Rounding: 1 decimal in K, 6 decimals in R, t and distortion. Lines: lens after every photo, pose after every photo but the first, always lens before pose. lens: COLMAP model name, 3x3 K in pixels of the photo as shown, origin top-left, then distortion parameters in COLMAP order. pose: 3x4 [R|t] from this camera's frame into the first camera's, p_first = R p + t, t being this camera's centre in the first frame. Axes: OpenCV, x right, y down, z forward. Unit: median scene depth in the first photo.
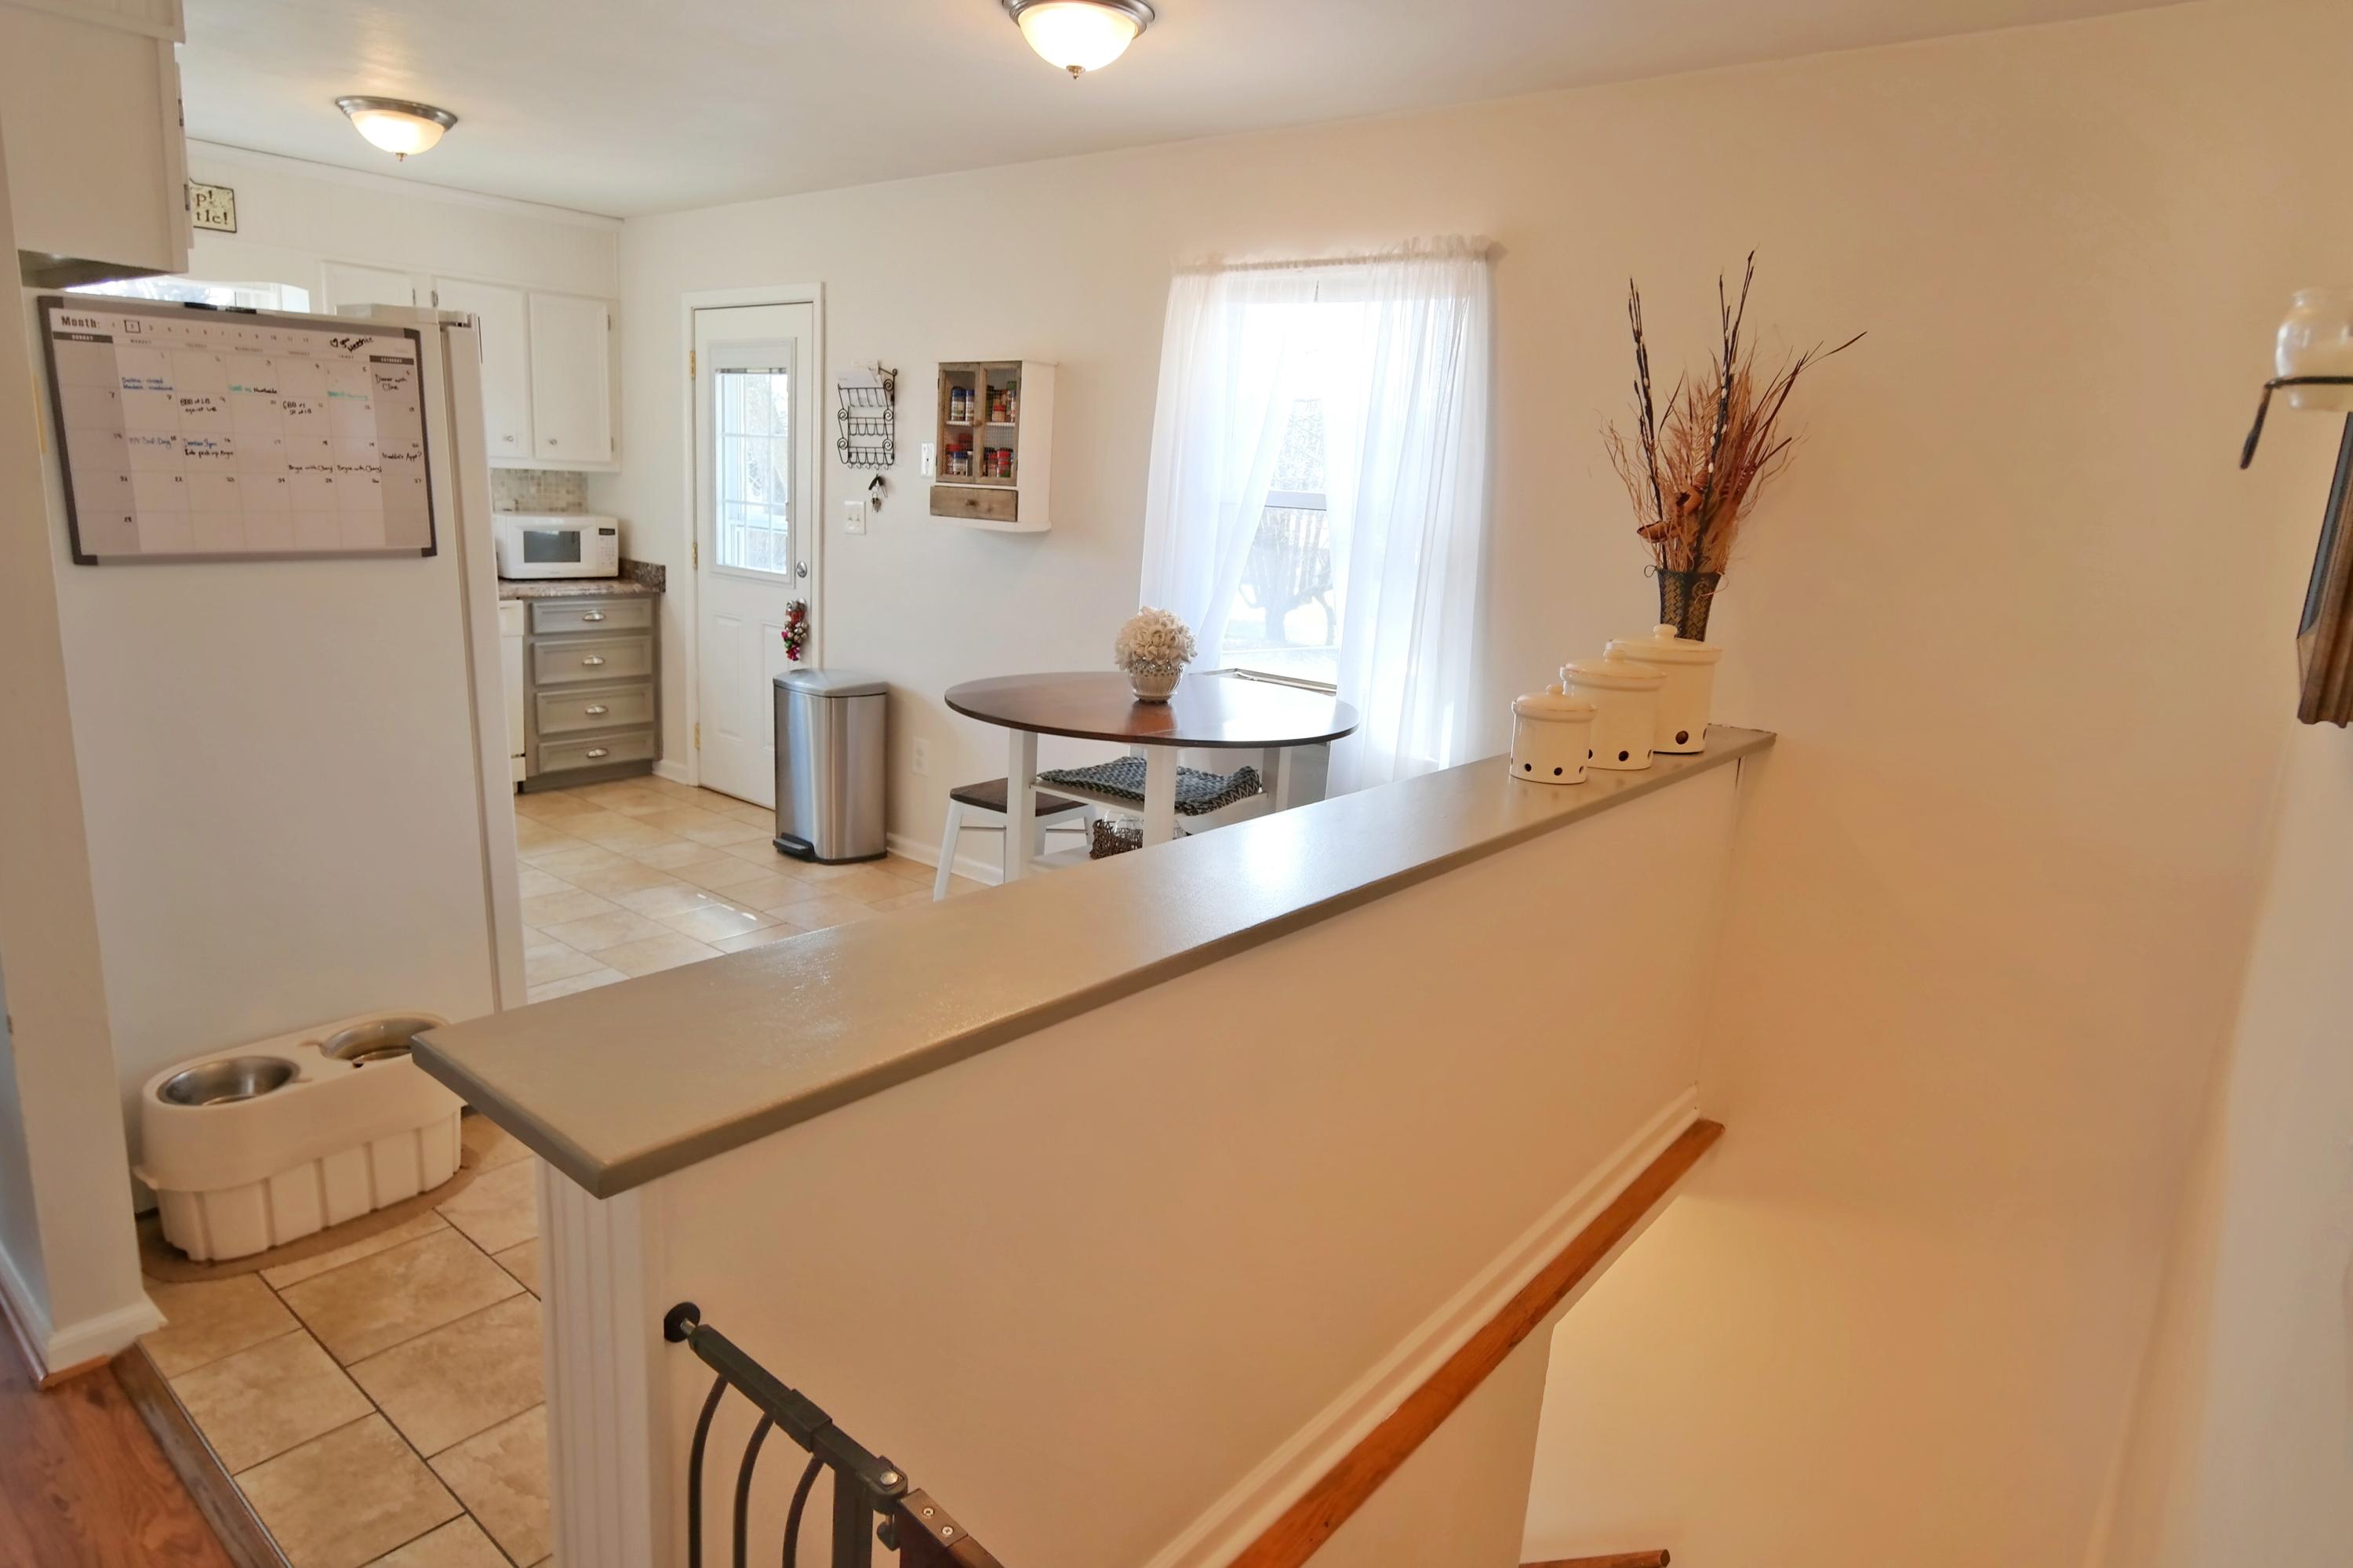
lens RADIAL K [[1357.6, 0, 1172.7], [0, 1357.6, 786.9], [0, 0, 1]] dist [-0.034821, 0.017524]
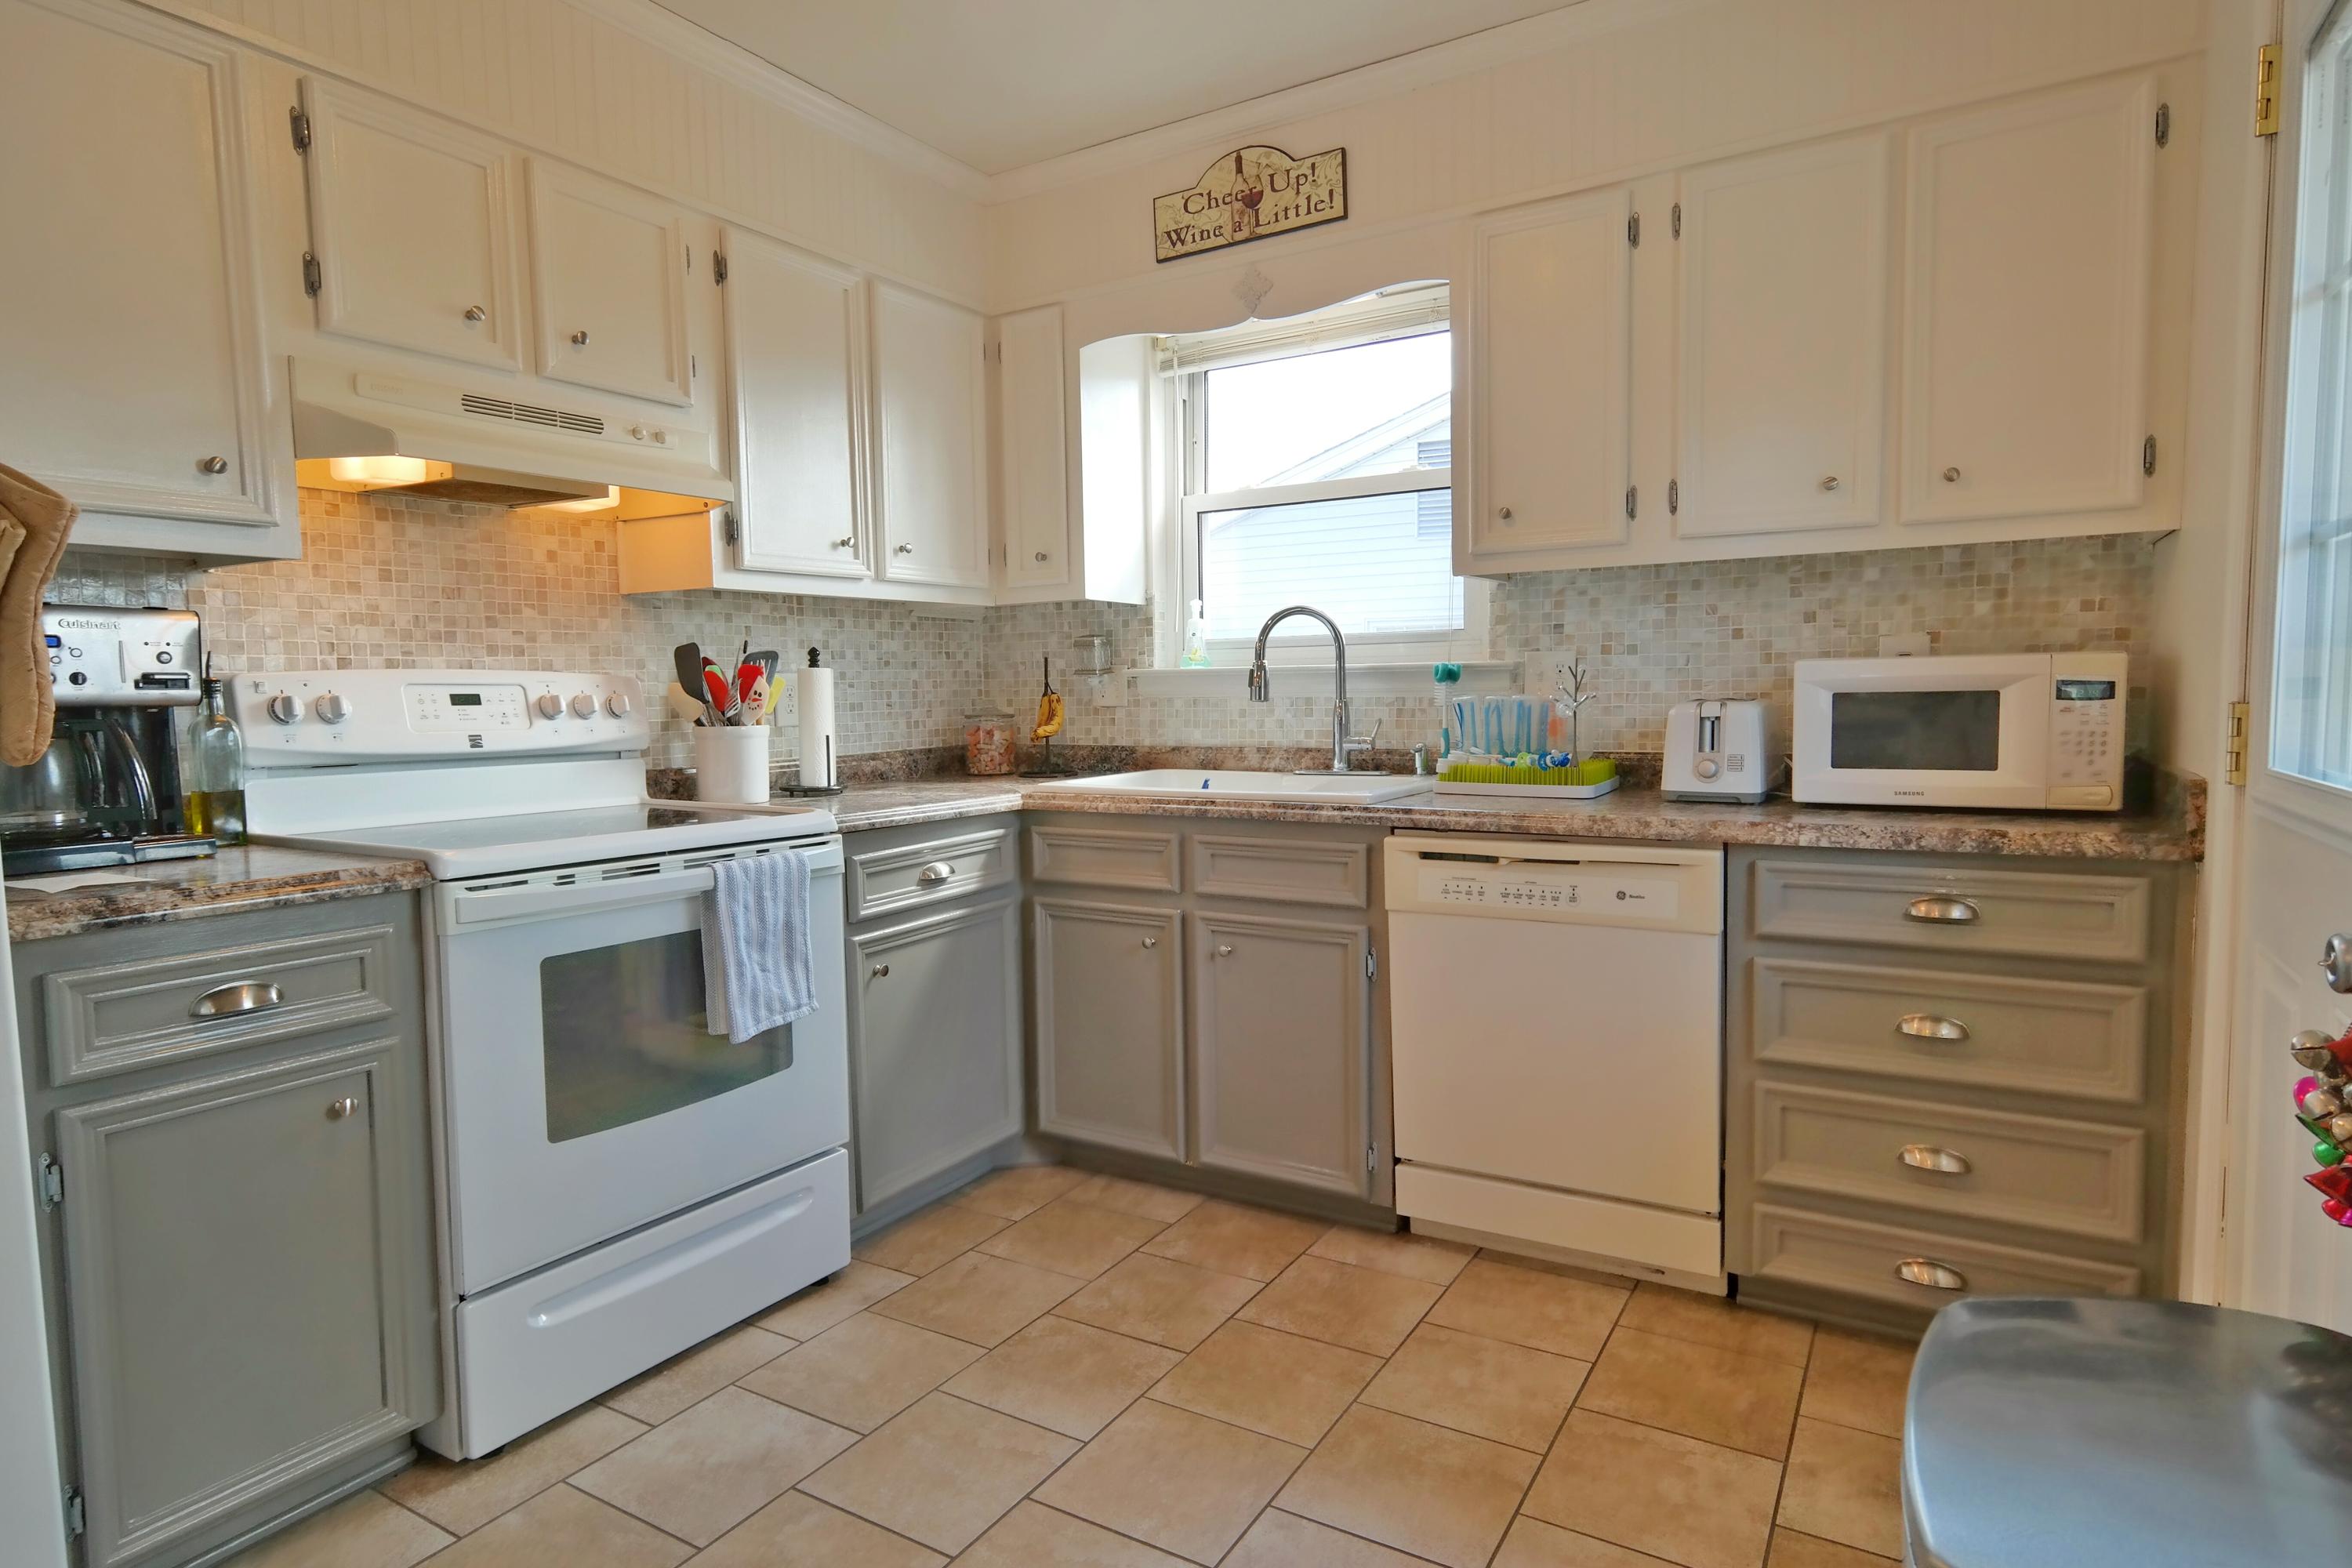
lens RADIAL K [[1292.1, 0, 1168.8], [0, 1292.1, 788.2], [0, 0, 1]] dist [-0.002710, 0.013192]
pose [[0.137617, 0.009749, -0.990438, -0.105575], [-0.193262, 0.980997, -0.017197, -0.110388], [0.971448, 0.193780, 0.136886, 0.726922]]
